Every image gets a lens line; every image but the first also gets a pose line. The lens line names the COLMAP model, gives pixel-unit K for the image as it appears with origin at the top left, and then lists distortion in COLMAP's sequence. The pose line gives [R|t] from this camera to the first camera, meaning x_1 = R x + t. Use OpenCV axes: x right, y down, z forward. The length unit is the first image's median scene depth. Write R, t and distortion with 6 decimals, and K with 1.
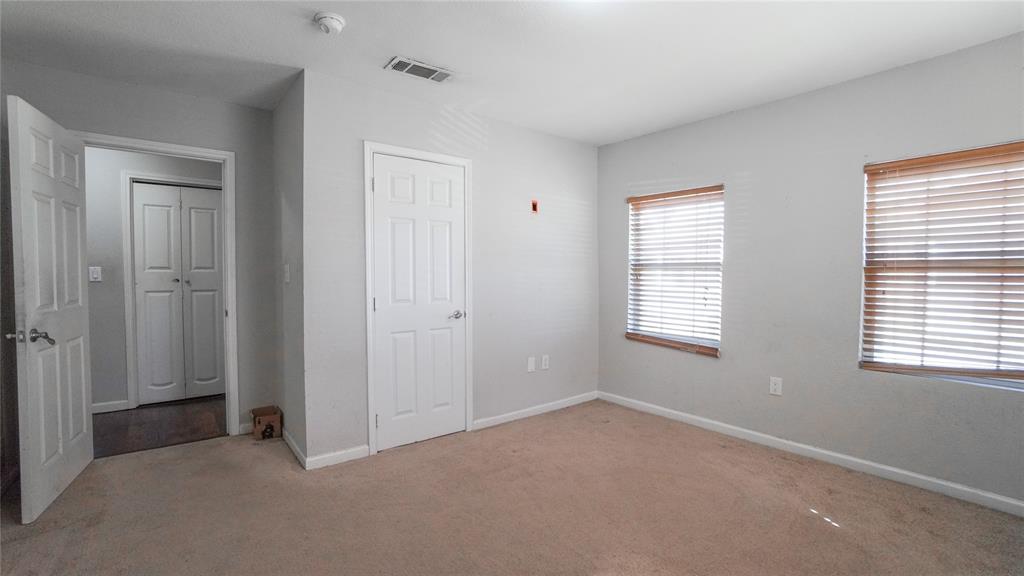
lens RADIAL K [[457.7, 0, 504.1], [0, 457.7, 295.6], [0, 0, 1]] dist [-0.035240, 0.008968]
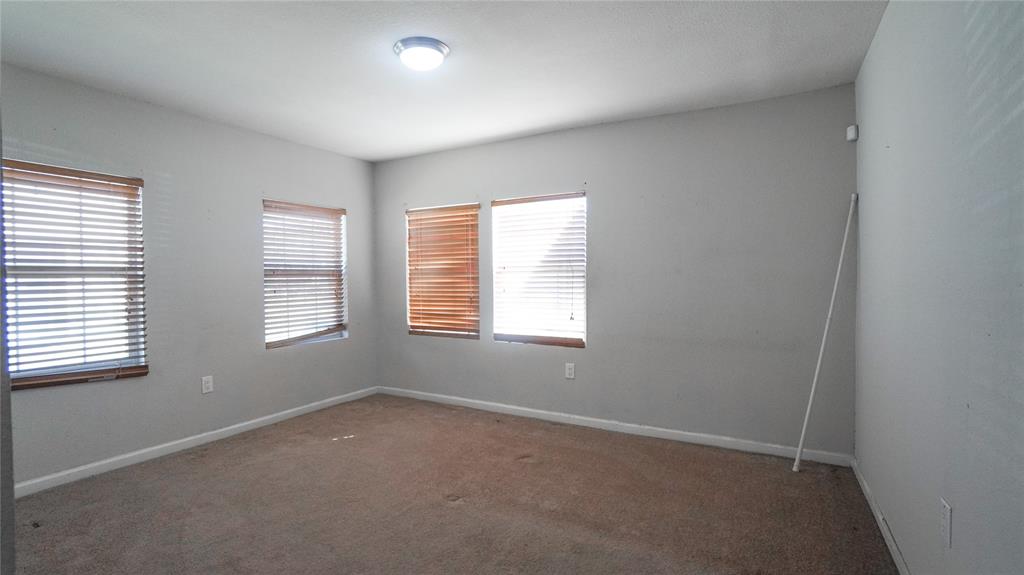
lens RADIAL K [[457.7, 0, 511.9], [0, 457.7, 282.8], [0, 0, 1]] dist [-0.035240, 0.008968]
pose [[-0.392801, -0.017850, 0.919450, -0.587552], [0.041763, 0.998434, 0.037225, -0.044754], [-0.918675, 0.053021, -0.391440, 0.655902]]
